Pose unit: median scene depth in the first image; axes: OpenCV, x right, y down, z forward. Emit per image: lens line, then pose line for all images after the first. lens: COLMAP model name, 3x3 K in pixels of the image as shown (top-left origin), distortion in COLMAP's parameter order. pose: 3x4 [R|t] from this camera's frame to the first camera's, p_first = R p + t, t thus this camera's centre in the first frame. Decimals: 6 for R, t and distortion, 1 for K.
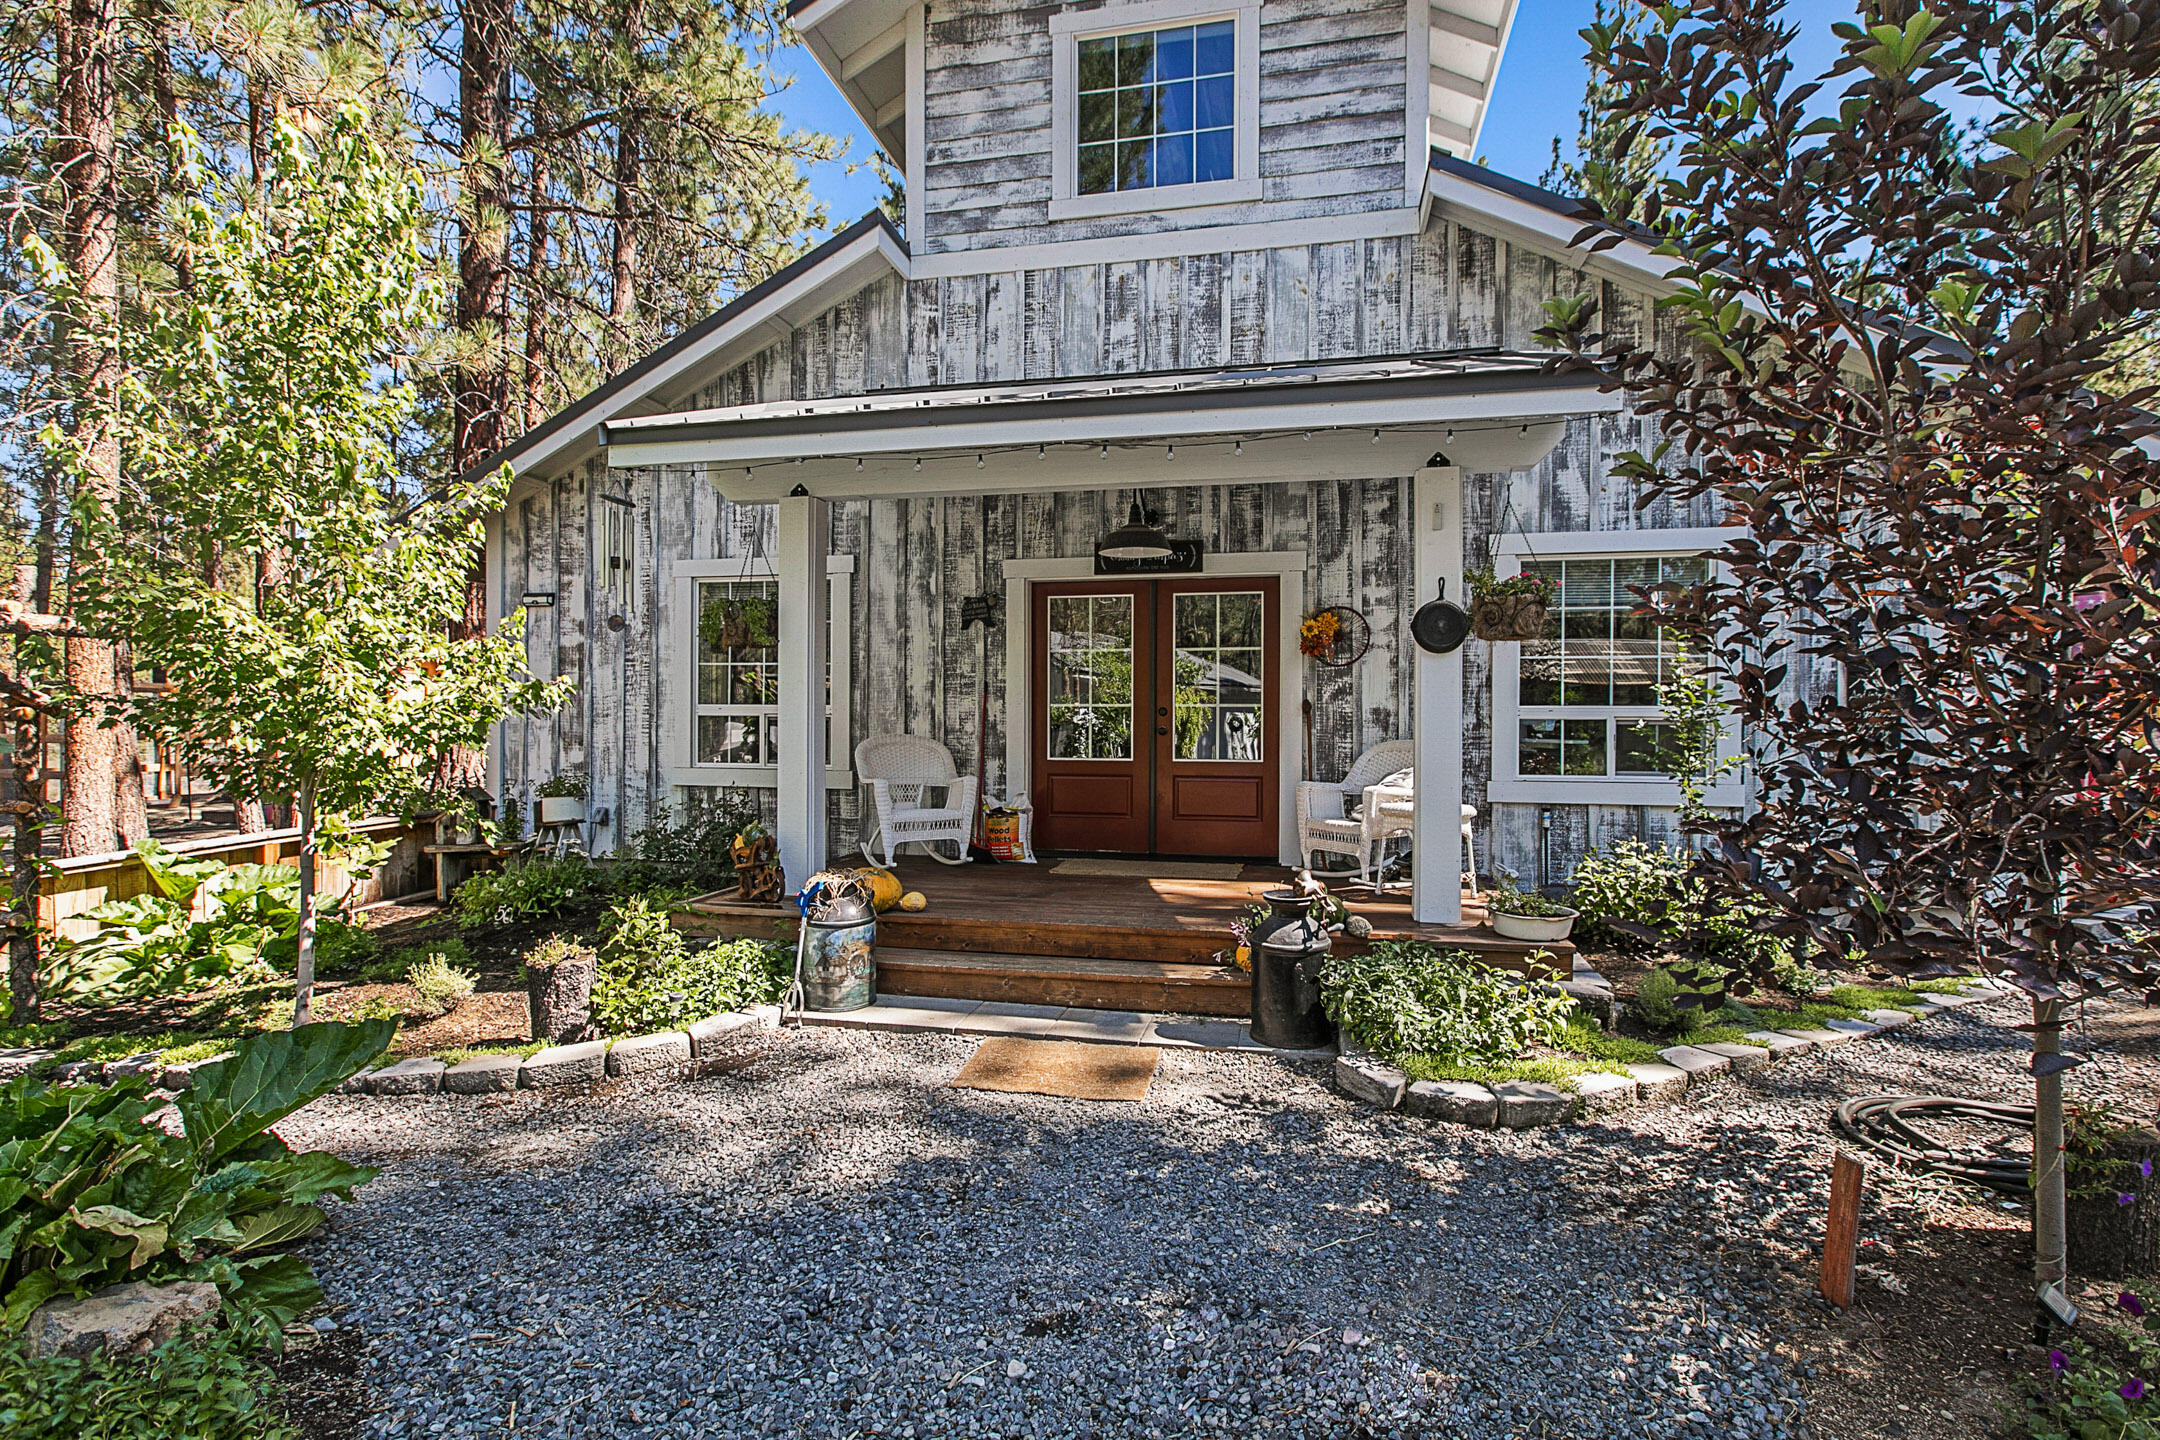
lens RADIAL K [[972.1, 0, 1073.7], [0, 972.1, 722.9], [0, 0, 1]] dist [0.003693, 0.000164]
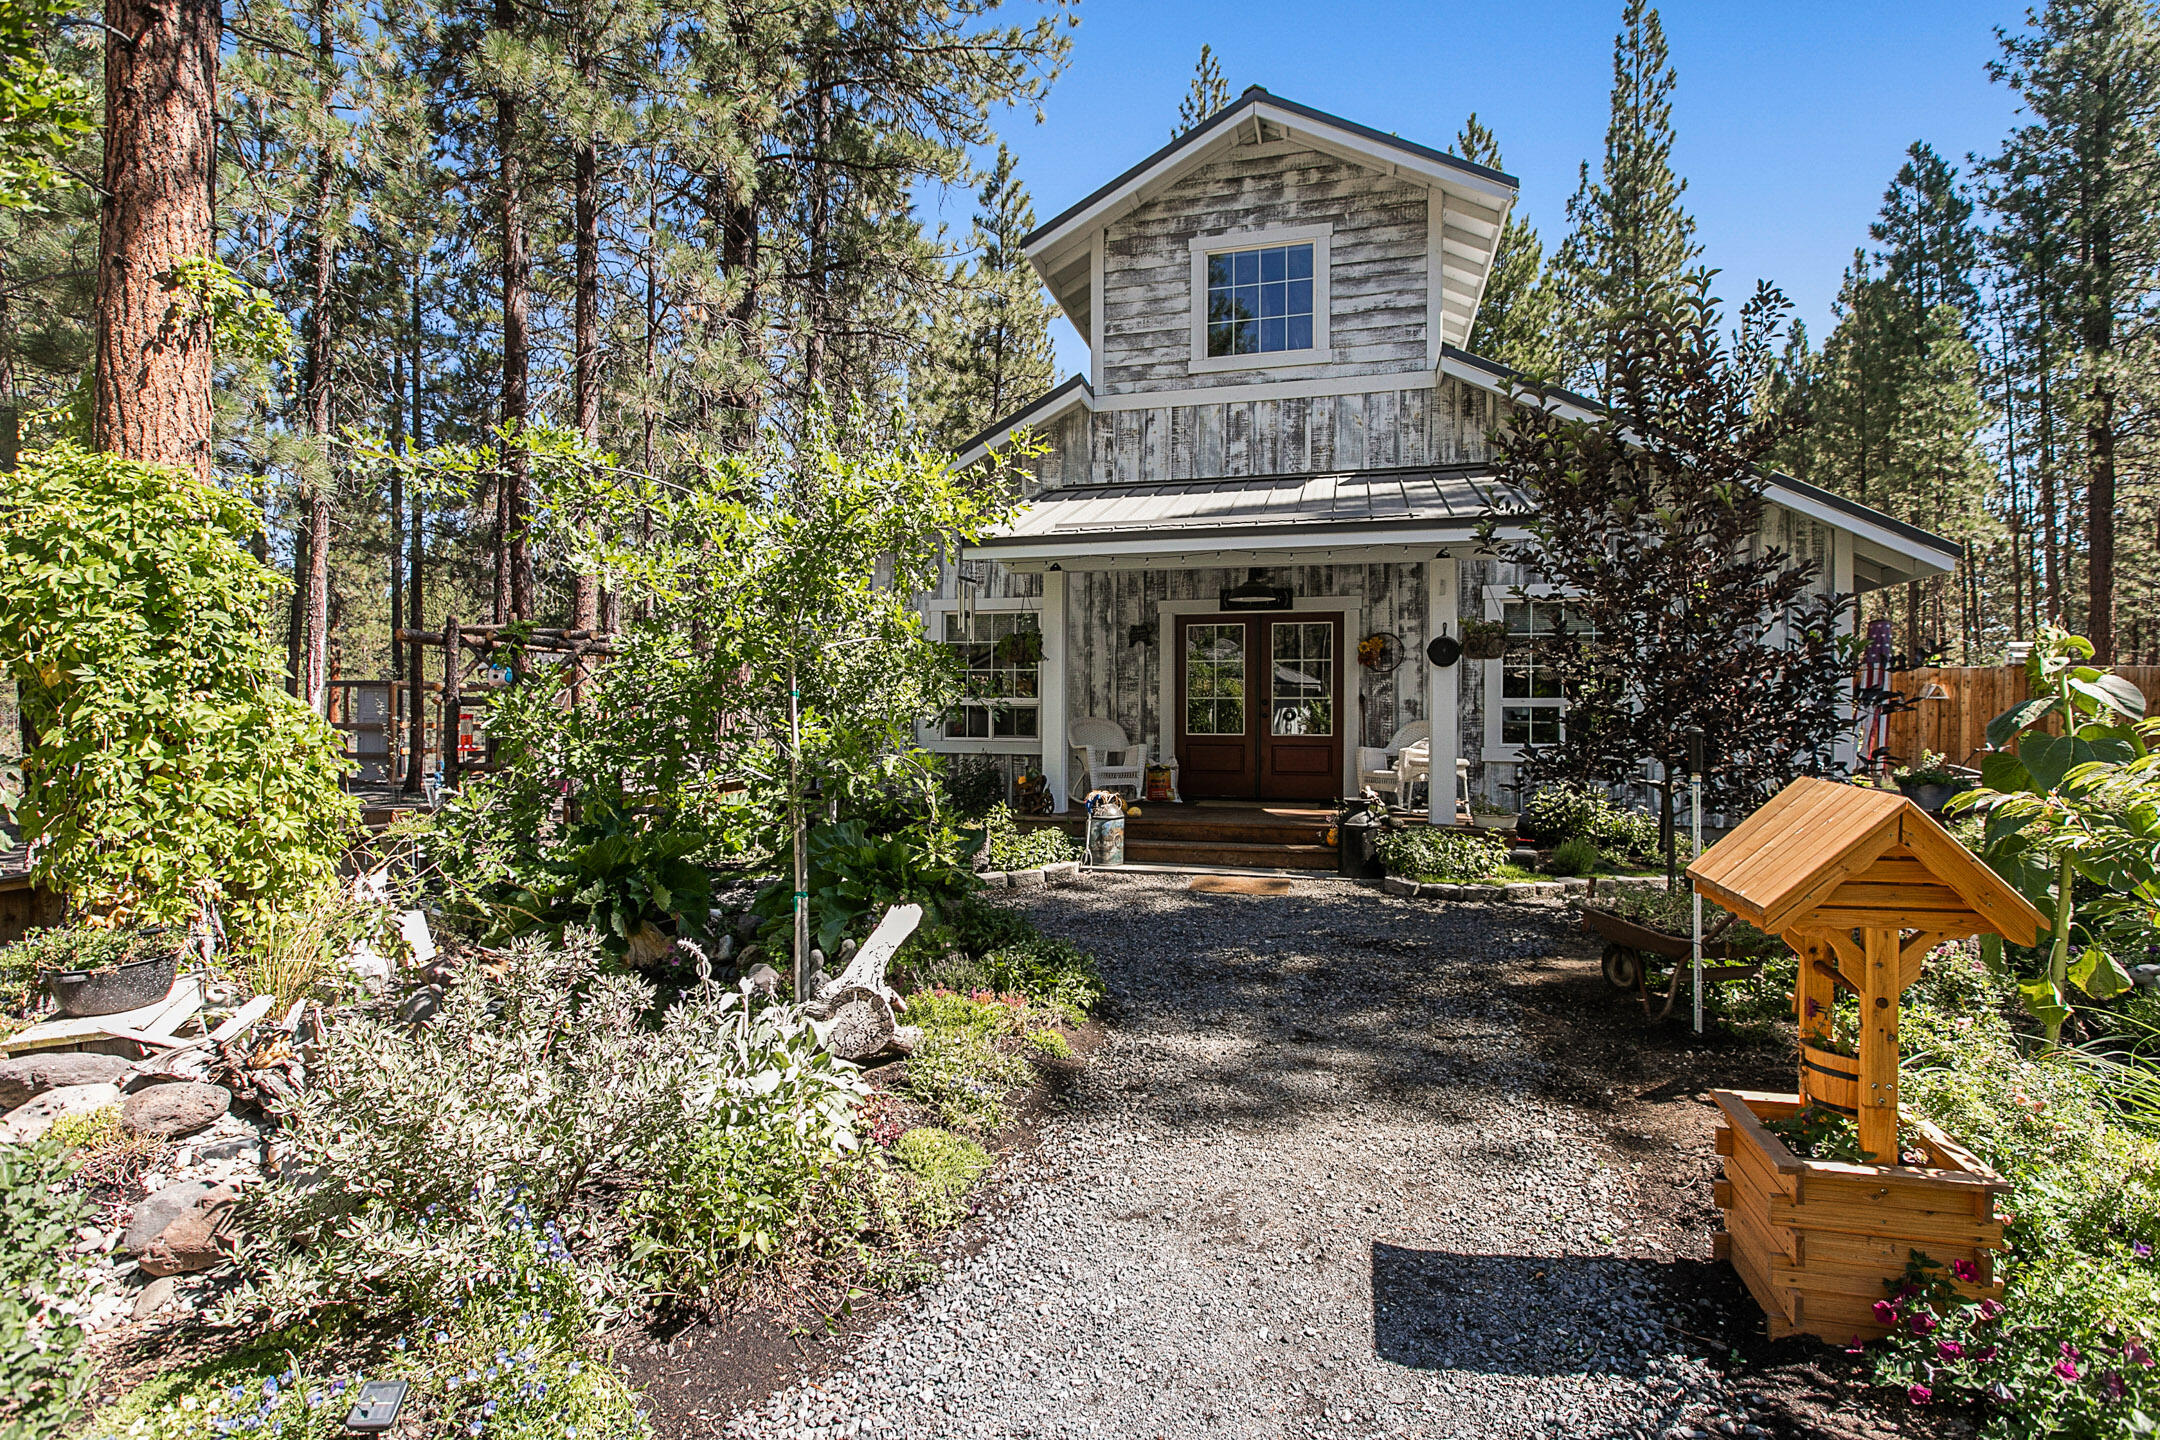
lens RADIAL K [[1016.3, 0, 1084.5], [0, 1016.3, 716.0], [0, 0, 1]] dist [-0.002308, -0.002239]
pose [[0.999906, 0.000614, -0.013669, -0.168642], [-0.000651, 0.999996, -0.002676, 0.014320], [0.013668, 0.002685, 0.999903, -0.579976]]
